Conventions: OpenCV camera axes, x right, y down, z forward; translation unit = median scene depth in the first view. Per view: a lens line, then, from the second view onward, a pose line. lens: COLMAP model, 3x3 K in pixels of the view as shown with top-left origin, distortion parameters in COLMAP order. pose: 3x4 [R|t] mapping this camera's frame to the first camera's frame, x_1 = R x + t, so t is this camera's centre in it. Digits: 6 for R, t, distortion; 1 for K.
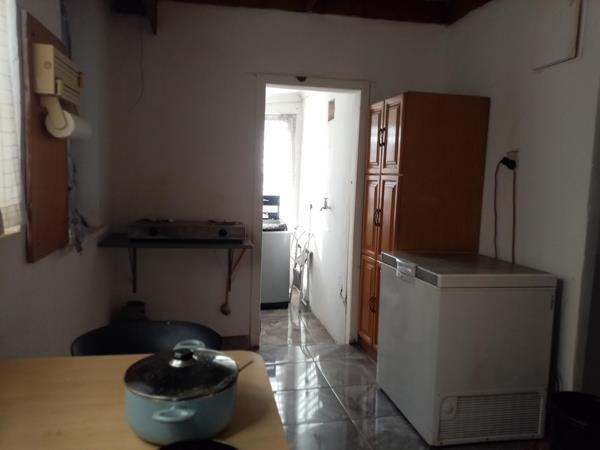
lens RADIAL K [[464.8, 0, 300.0], [0, 464.8, 225.0], [0, 0, 1]] dist [-0.006242, -0.002816]
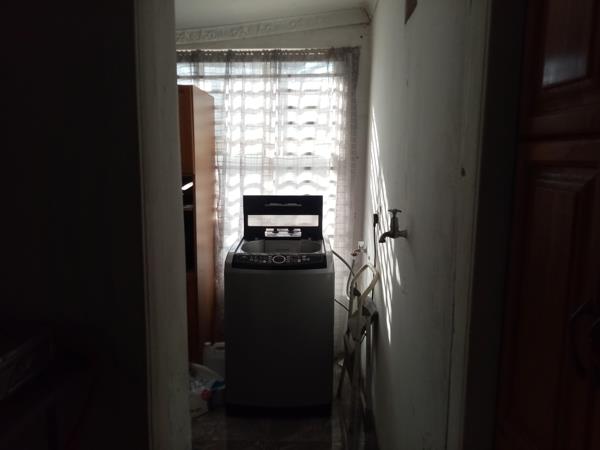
lens RADIAL K [[464.8, 0, 300.0], [0, 464.8, 225.0], [0, 0, 1]] dist [-0.006242, -0.002816]
pose [[0.974059, 0.006774, -0.226194, 0.054632], [-0.000243, 0.999583, 0.028887, -0.046338], [0.226295, -0.028083, 0.973654, 0.480763]]
